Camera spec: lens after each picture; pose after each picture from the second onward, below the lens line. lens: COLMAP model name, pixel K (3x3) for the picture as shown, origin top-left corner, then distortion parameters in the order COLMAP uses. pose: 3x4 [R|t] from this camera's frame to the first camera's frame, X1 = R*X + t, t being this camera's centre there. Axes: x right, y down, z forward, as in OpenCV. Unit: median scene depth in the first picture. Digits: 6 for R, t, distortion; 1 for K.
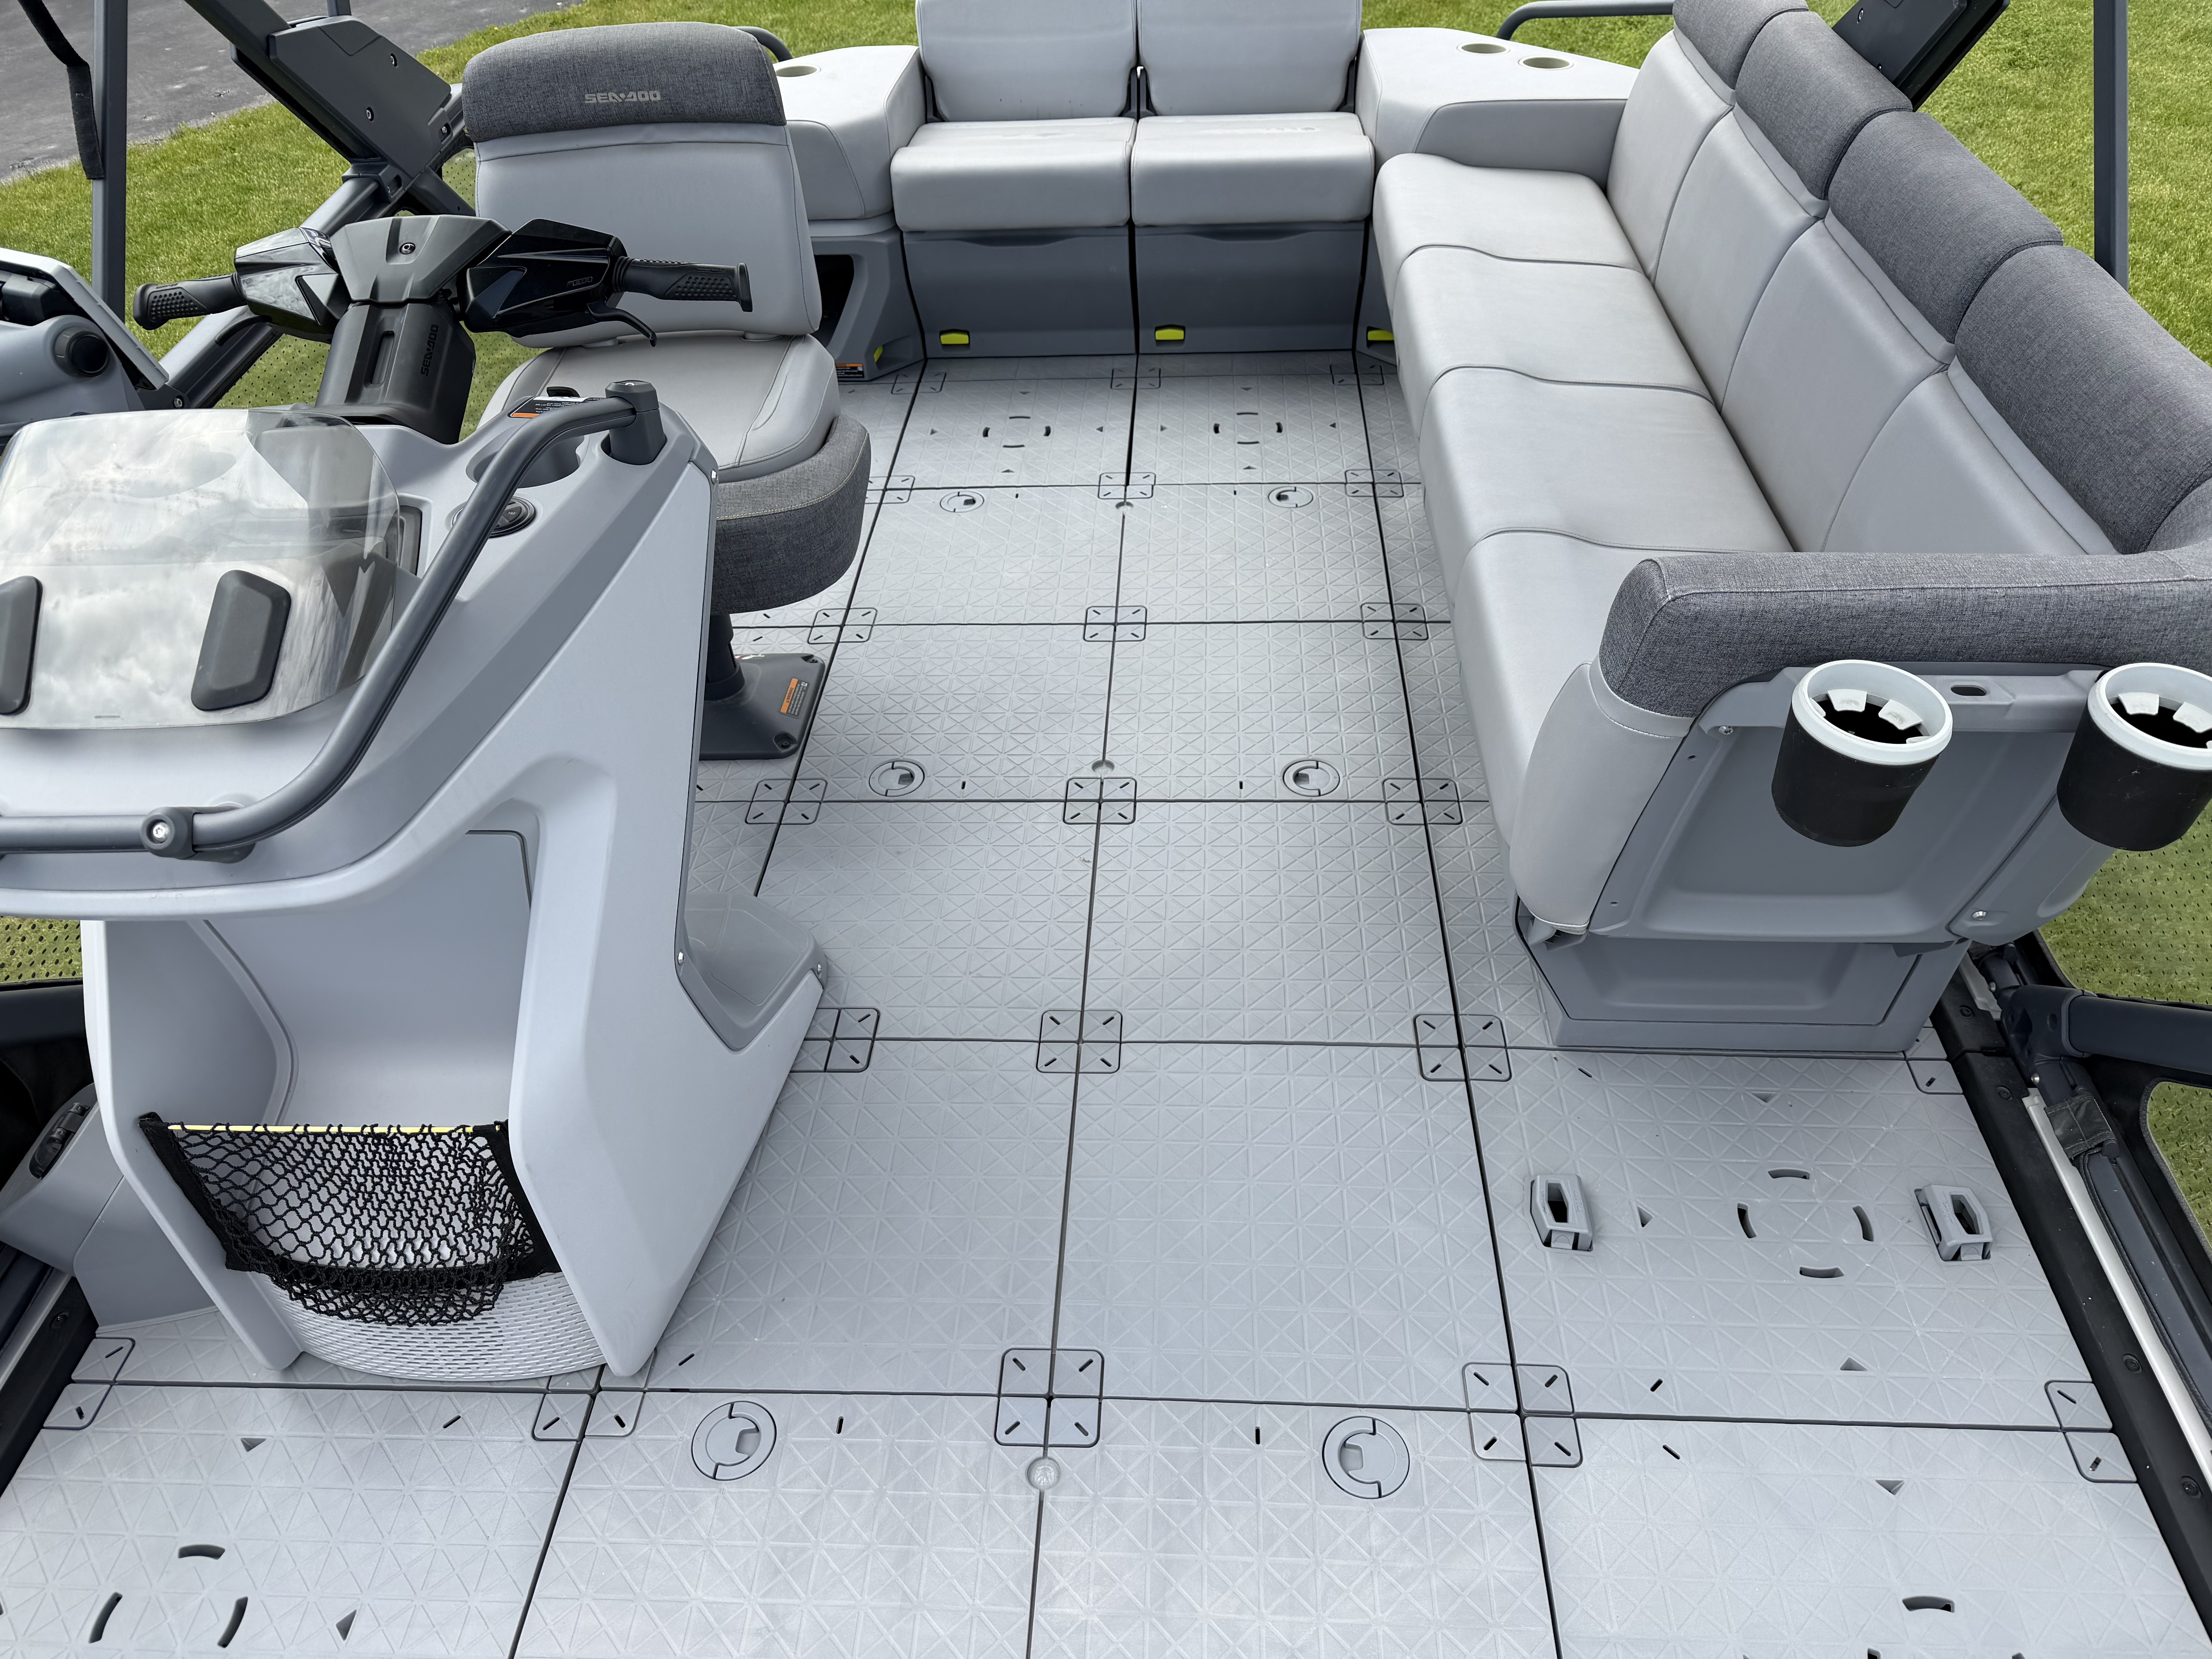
lens RADIAL K [[1527.0, 0, 1101.8], [0, 1527.0, 805.3], [0, 0, 1]] dist [0.086349, -0.093294]
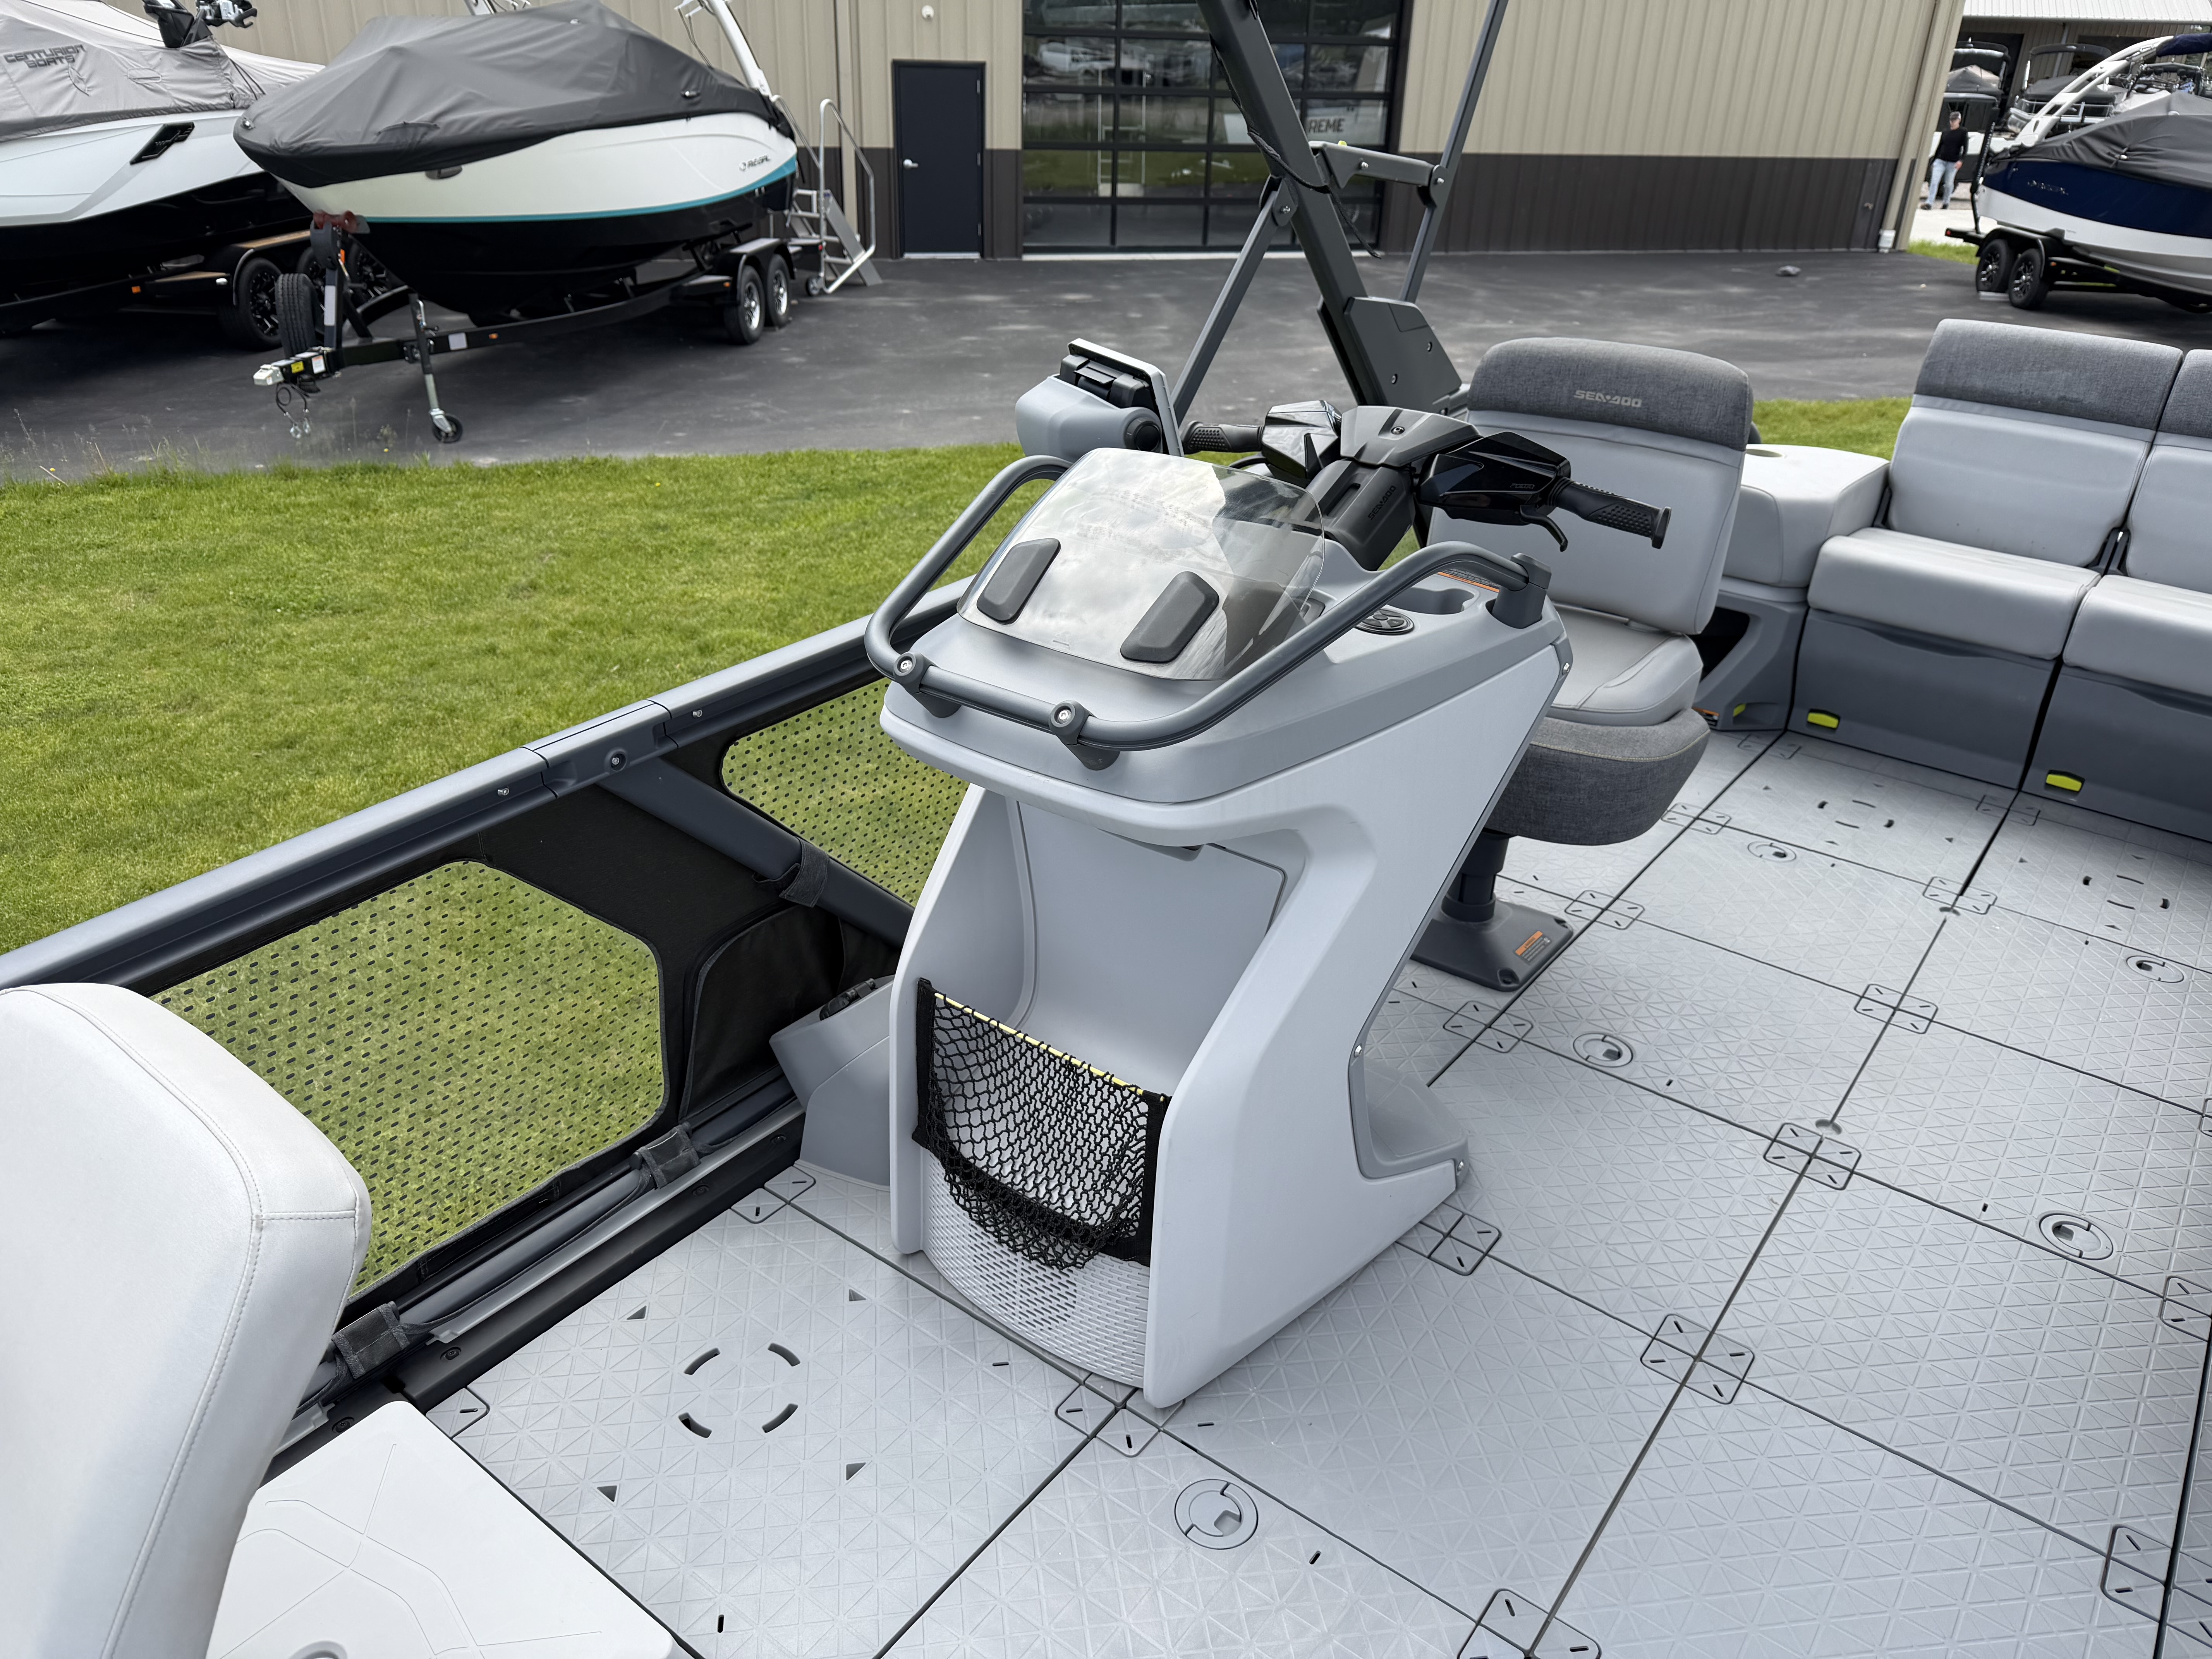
lens RADIAL K [[1576.4, 0, 1104.9], [0, 1576.4, 864.4], [0, 0, 1]] dist [0.000390, -0.008792]
pose [[0.826175, 0.327762, -0.458266, 0.032627], [-0.426940, 0.894942, -0.129617, 0.195044], [0.367638, 0.302738, 0.879313, -0.049378]]
